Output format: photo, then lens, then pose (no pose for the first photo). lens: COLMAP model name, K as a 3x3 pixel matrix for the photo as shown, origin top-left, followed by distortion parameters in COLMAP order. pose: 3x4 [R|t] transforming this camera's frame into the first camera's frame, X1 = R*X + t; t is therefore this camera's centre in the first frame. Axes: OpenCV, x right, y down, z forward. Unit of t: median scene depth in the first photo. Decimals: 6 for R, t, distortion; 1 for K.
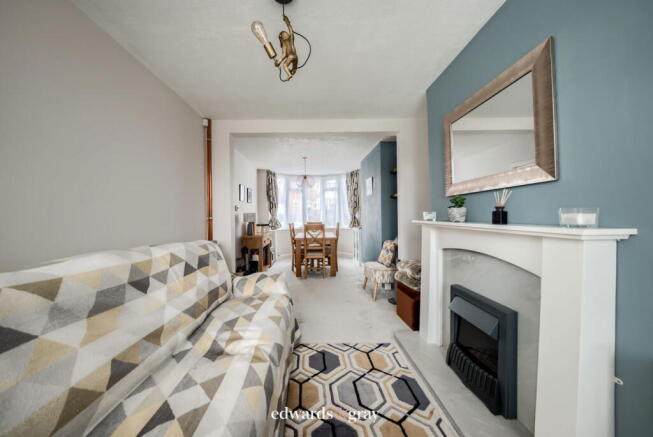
lens RADIAL K [[230.3, 0, 321.0], [0, 230.3, 218.3], [0, 0, 1]] dist [-0.014906, -0.000071]
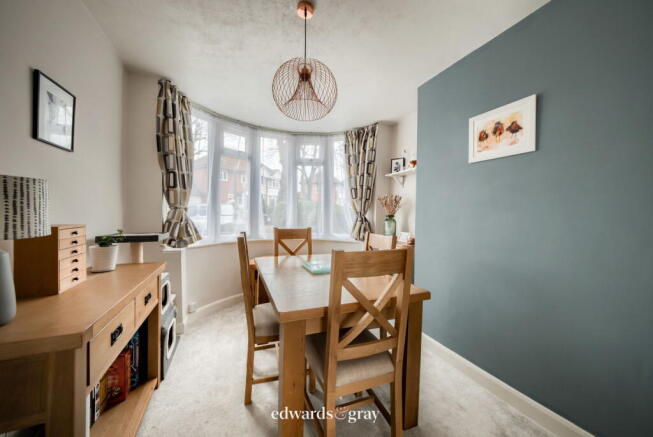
lens RADIAL K [[230.3, 0, 321.0], [0, 230.3, 218.3], [0, 0, 1]] dist [-0.014906, -0.000071]
pose [[0.943004, 0.024303, 0.331893, -0.113882], [-0.024367, 0.999695, -0.003967, -0.000909], [-0.331888, -0.004346, 0.943309, 0.593259]]
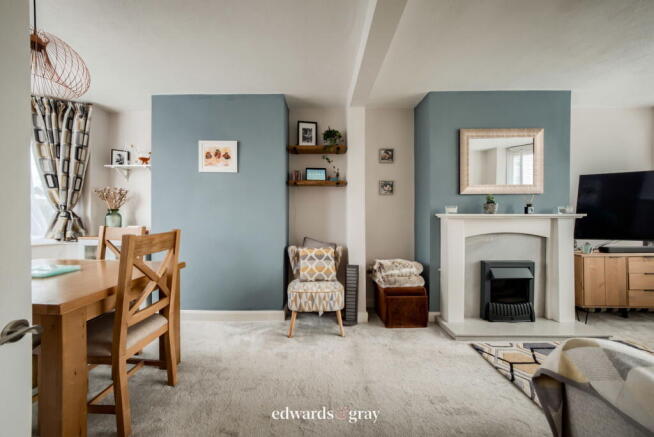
lens RADIAL K [[230.6, 0, 321.5], [0, 230.6, 218.3], [0, 0, 1]] dist [-0.014906, -0.000071]
pose [[0.066657, -0.006595, 0.997754, -0.240810], [0.009676, 0.999935, 0.005963, 0.006558], [-0.997729, 0.009257, 0.066716, 0.558573]]
